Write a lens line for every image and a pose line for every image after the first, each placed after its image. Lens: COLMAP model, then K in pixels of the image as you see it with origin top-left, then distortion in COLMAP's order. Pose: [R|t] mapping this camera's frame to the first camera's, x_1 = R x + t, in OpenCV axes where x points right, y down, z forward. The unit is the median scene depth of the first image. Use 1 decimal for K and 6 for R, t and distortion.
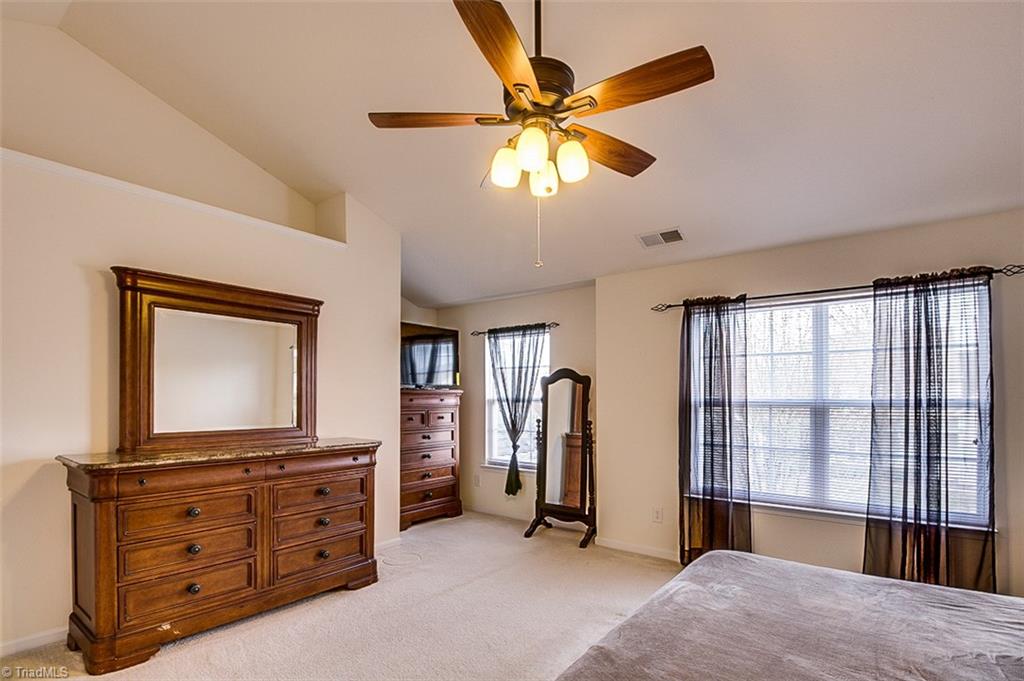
lens RADIAL K [[511.9, 0, 510.0], [0, 511.9, 396.4], [0, 0, 1]] dist [0.000858, -0.000174]
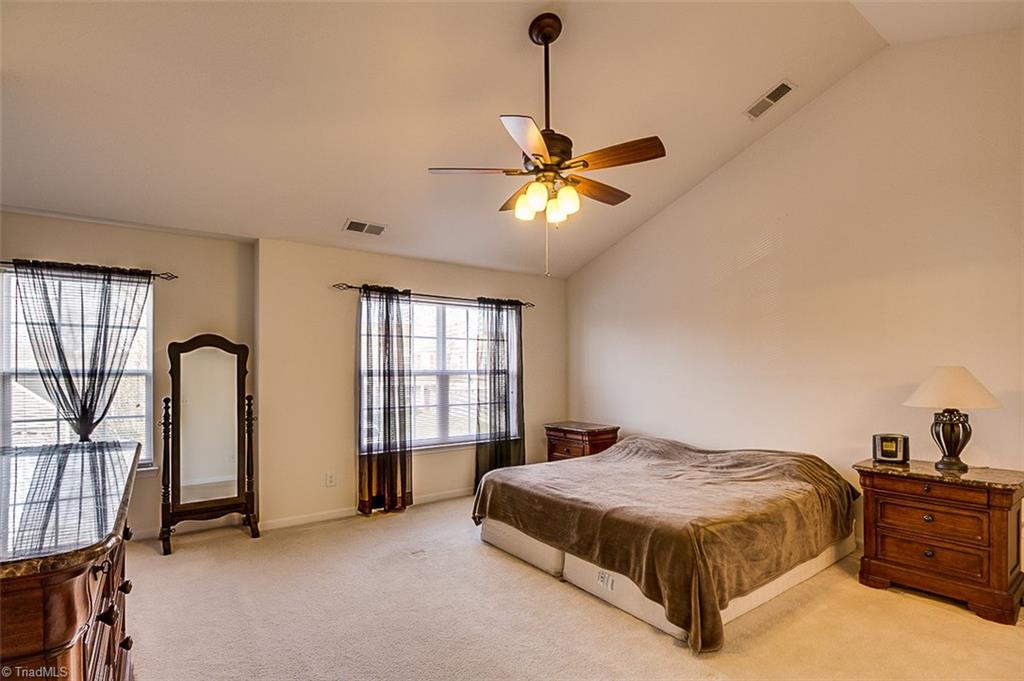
lens RADIAL K [[499.6, 0, 513.5], [0, 499.6, 371.0], [0, 0, 1]] dist [0.028939, -0.013450]
pose [[0.281128, -0.005798, 0.959653, -0.655656], [0.000030, 0.999982, 0.006033, -0.000780], [-0.959670, -0.001667, 0.281123, 0.368949]]
